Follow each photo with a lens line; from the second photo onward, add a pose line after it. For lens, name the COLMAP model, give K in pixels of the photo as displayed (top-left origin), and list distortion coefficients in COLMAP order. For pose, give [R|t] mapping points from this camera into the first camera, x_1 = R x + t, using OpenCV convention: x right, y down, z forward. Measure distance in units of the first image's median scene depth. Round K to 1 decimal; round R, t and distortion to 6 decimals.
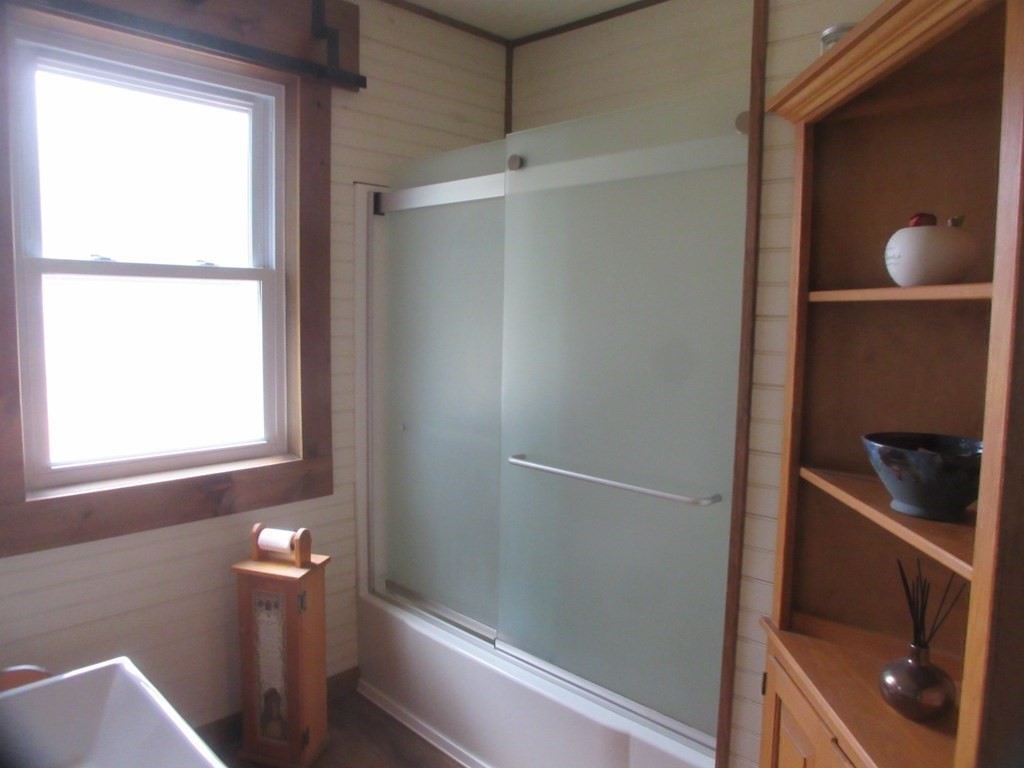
lens RADIAL K [[717.6, 0, 512.0], [0, 717.6, 384.0], [0, 0, 1]] dist [-0.094845, 0.059189]
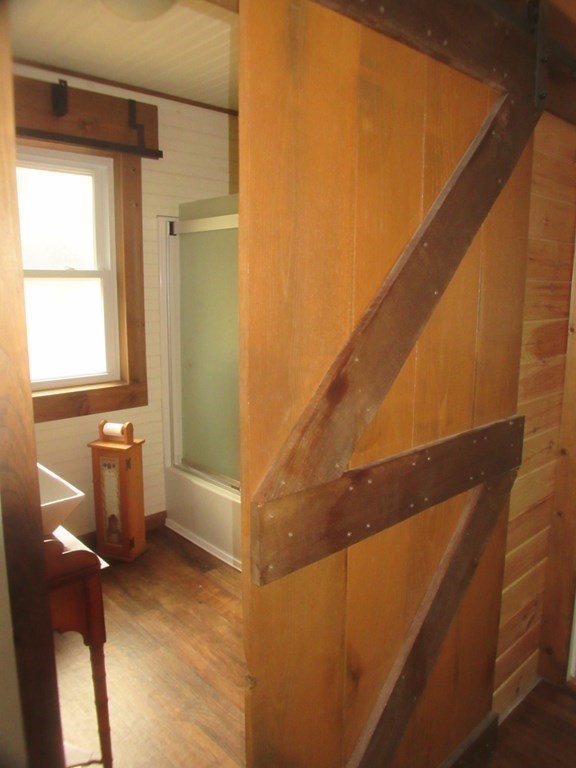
lens RADIAL K [[571.2, 0, 288.0], [0, 571.2, 384.0], [0, 0, 1]] dist [-0.081643, 0.006607]
pose [[0.998962, -0.004182, -0.045358, 0.151492], [0.006997, 0.998046, 0.062085, 0.026884], [0.045010, -0.062338, 0.997040, -0.343001]]
